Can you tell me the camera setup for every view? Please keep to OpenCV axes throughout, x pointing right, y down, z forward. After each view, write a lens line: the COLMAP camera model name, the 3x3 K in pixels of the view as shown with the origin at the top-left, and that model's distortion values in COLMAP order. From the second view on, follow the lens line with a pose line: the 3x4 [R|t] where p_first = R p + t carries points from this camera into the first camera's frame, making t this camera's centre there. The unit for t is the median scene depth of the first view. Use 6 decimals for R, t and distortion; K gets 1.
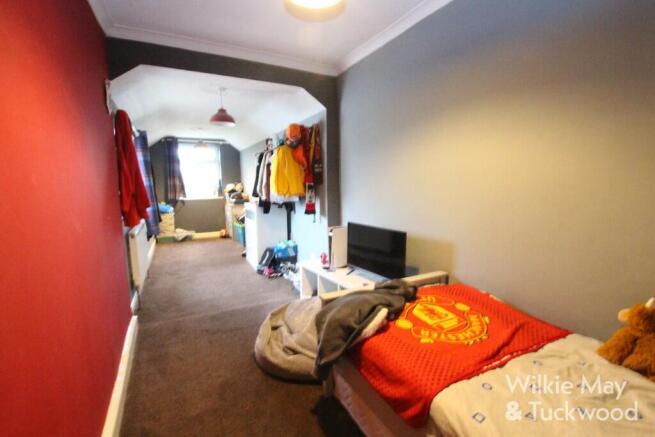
lens RADIAL K [[304.1, 0, 330.6], [0, 304.1, 219.7], [0, 0, 1]] dist [-0.030232, -0.000215]
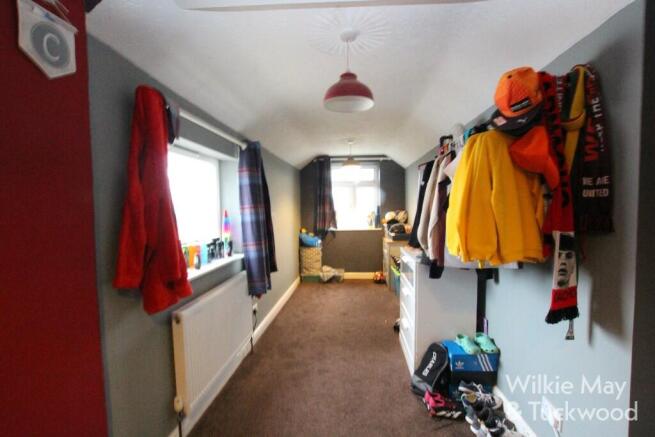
lens RADIAL K [[304.1, 0, 330.6], [0, 304.1, 219.7], [0, 0, 1]] dist [-0.030232, -0.000215]
pose [[0.849221, 0.023656, -0.527508, -0.093112], [-0.061763, 0.996589, -0.054739, -0.078801], [0.524414, 0.079066, 0.847785, 0.458592]]
